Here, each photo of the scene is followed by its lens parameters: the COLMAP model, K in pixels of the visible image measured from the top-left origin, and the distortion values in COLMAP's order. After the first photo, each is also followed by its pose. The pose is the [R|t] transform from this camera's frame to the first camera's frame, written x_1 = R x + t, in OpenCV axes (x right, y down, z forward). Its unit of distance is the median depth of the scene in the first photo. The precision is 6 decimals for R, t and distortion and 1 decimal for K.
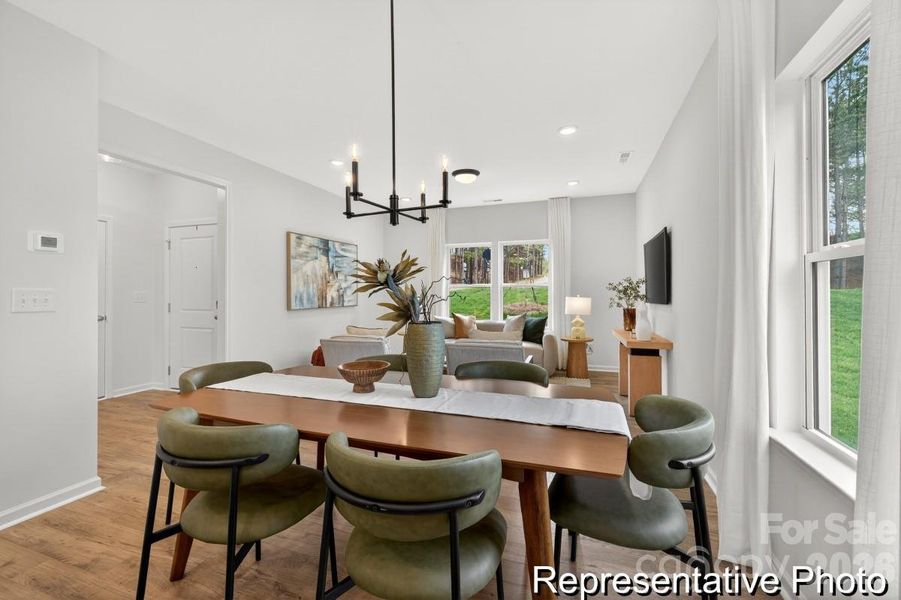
lens RADIAL K [[393.5, 0, 444.3], [0, 393.5, 294.0], [0, 0, 1]] dist [0.005677, 0.000646]
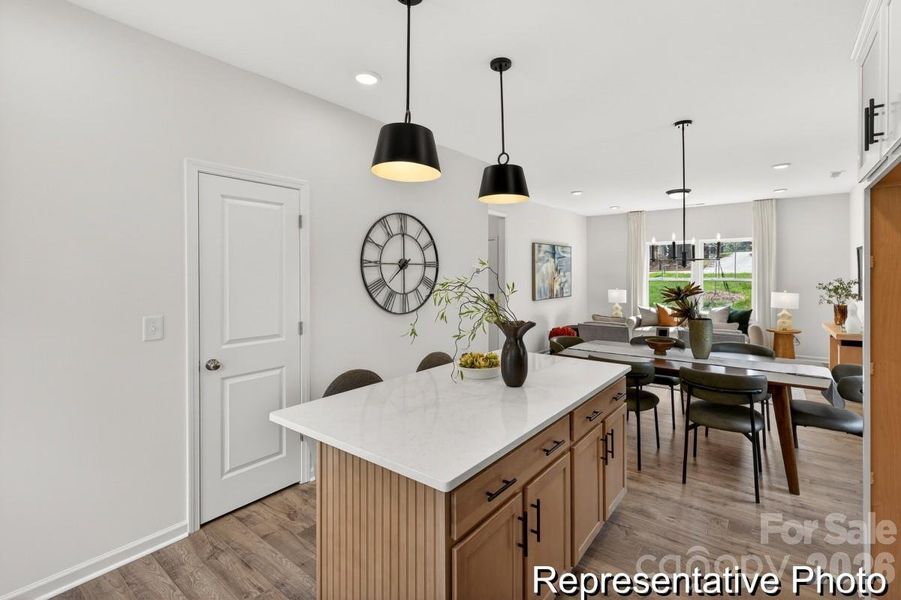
lens RADIAL K [[393.5, 0, 491.1], [0, 393.5, 280.1], [0, 0, 1]] dist [0.005677, 0.000646]
pose [[0.956501, 0.001754, -0.291724, -0.135357], [0.000325, 0.999975, 0.007078, -0.037683], [0.291729, -0.006865, 0.956476, -0.322988]]
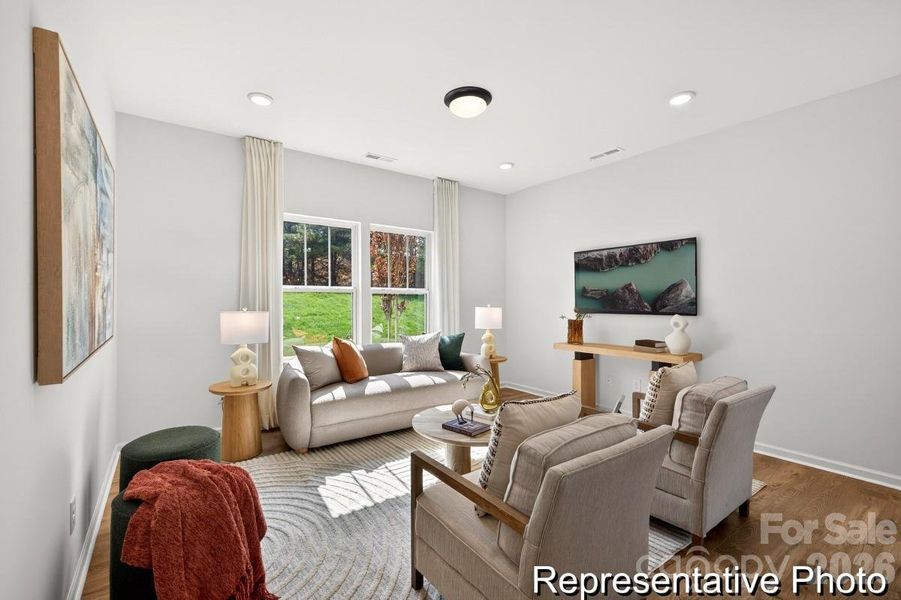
lens RADIAL K [[393.5, 0, 452.0], [0, 393.5, 302.1], [0, 0, 1]] dist [0.005677, 0.000646]
pose [[0.574798, 0.000006, 0.818296, -0.448938], [-0.004156, 0.999987, 0.002912, -0.006167], [-0.818285, -0.005075, 0.574790, 0.704782]]
